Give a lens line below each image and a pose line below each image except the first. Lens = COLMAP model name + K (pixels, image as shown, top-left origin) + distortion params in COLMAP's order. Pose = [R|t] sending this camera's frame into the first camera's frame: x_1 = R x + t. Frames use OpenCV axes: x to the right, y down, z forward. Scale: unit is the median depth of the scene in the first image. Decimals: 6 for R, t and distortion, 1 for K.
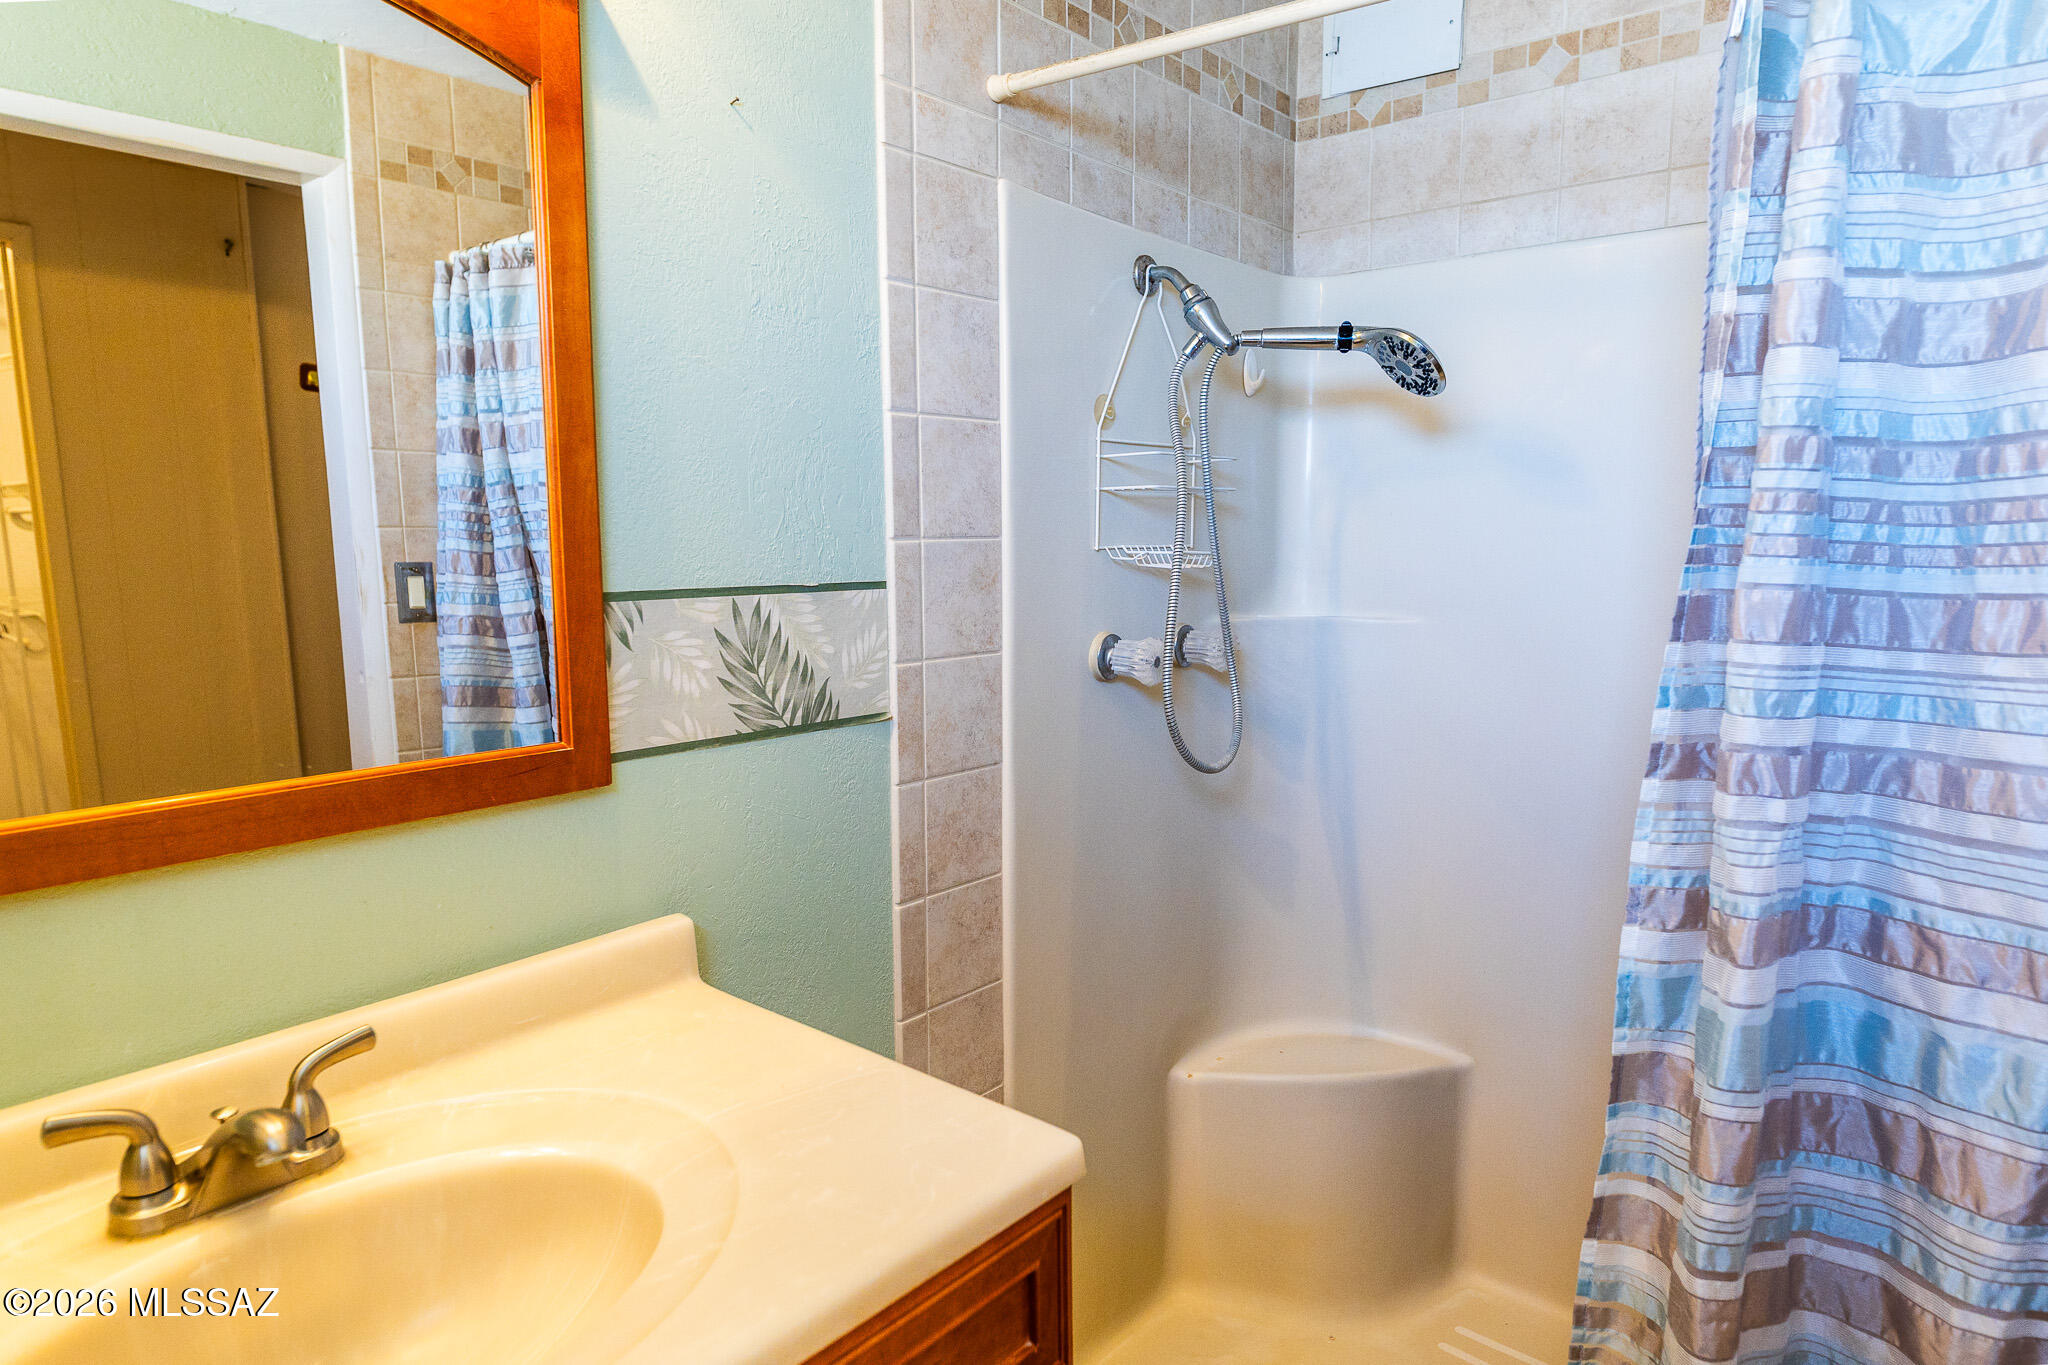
lens RADIAL K [[1141.3, 0, 1022.8], [0, 1141.3, 676.5], [0, 0, 1]] dist [0.000635, -0.002703]
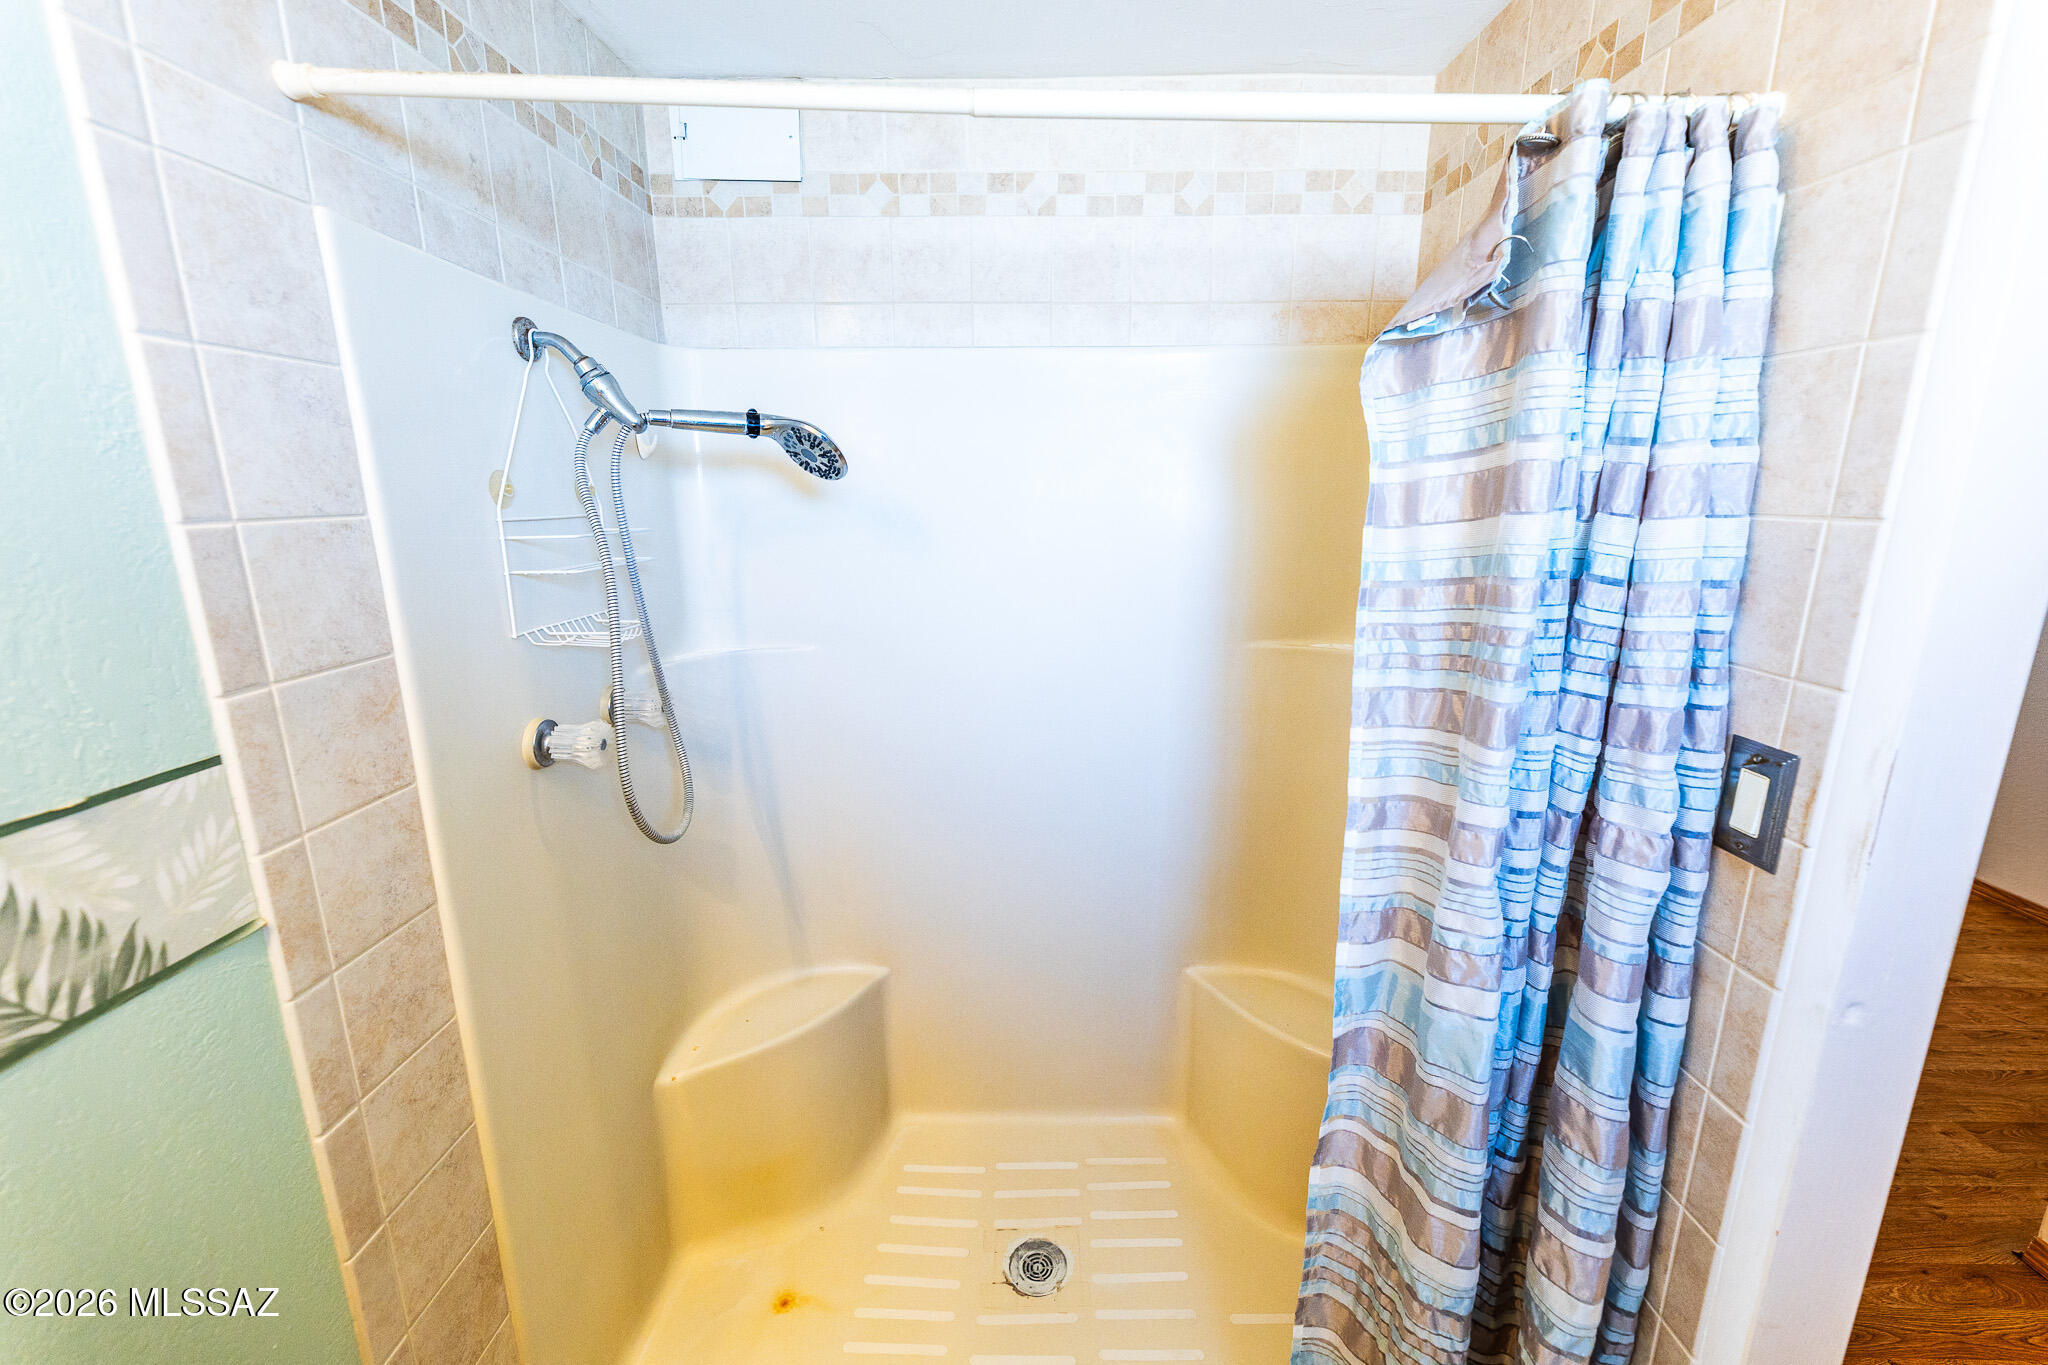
lens RADIAL K [[819.9, 0, 1027.9], [0, 819.9, 685.6], [0, 0, 1]] dist [-0.000048, -0.001182]
pose [[0.778701, -0.140408, 0.611482, -0.026249], [0.090597, 0.989586, 0.111856, -0.117569], [-0.620820, -0.031704, 0.783312, 0.225821]]
